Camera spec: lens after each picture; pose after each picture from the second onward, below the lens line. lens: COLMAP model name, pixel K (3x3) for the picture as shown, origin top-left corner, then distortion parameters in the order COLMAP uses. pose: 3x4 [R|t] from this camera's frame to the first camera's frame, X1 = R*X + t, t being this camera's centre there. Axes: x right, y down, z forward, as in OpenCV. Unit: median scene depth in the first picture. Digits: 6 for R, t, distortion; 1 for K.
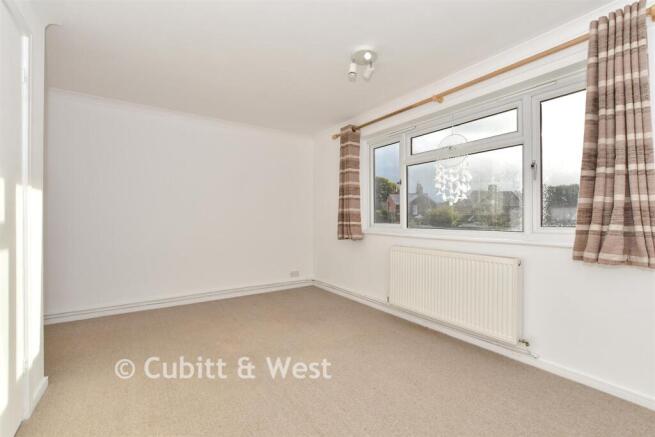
lens RADIAL K [[295.9, 0, 327.7], [0, 295.9, 217.7], [0, 0, 1]] dist [0.001675, -0.000179]
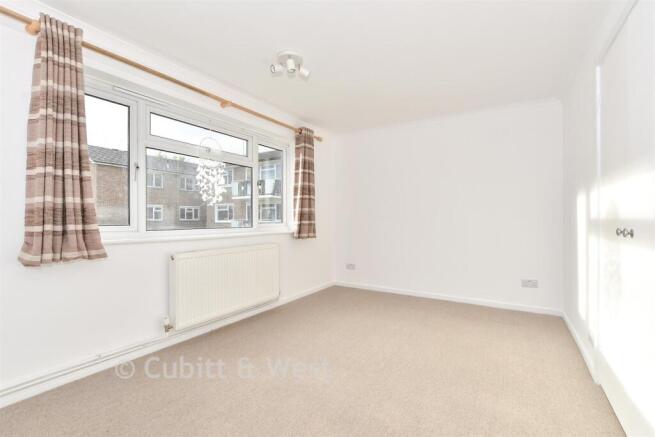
lens RADIAL K [[323.4, 0, 324.3], [0, 323.4, 219.0], [0, 0, 1]] dist [0.000690, 0.000172]
pose [[-0.426630, -0.001159, 0.904425, -0.706304], [0.001245, 0.999997, 0.001868, 0.003384], [-0.904425, 0.001923, -0.426628, 1.019318]]
